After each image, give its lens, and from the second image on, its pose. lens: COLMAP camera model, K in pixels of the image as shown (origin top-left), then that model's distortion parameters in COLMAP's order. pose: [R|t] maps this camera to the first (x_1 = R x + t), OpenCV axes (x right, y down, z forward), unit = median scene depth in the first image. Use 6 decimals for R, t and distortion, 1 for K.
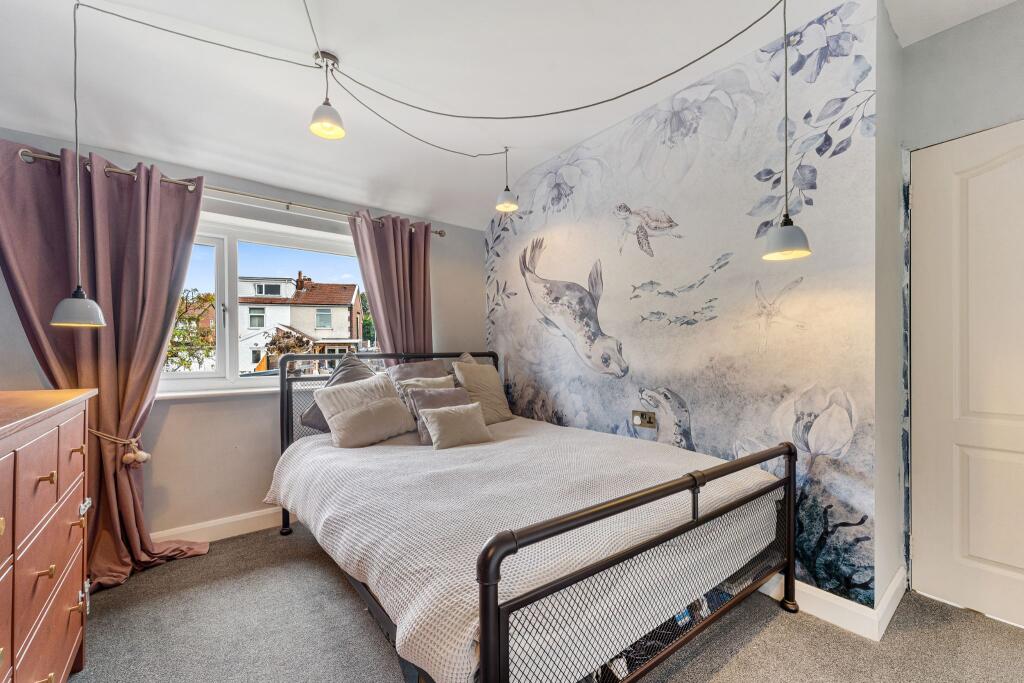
lens RADIAL K [[415.0, 0, 510.0], [0, 415.0, 349.5], [0, 0, 1]] dist [0.000228, 0.000150]
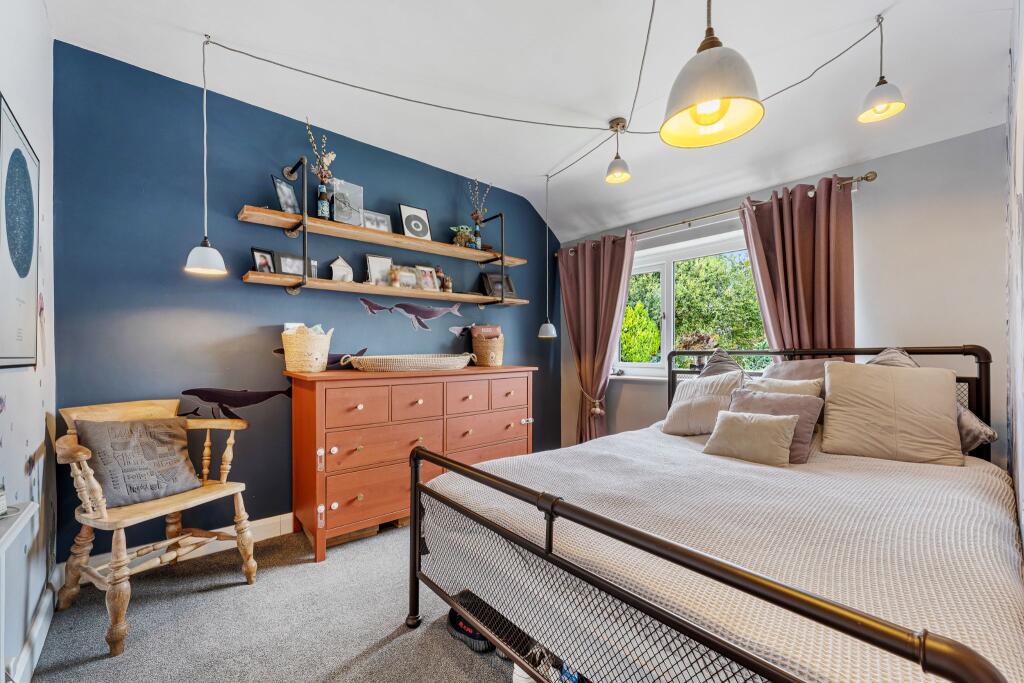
lens RADIAL K [[424.1, 0, 508.0], [0, 424.1, 349.1], [0, 0, 1]] dist [-0.000758, 0.000016]
pose [[0.043563, -0.004085, -0.999042, 0.689735], [0.013368, 0.999904, -0.003505, 0.004956], [0.998961, -0.013203, 0.043613, 0.475150]]
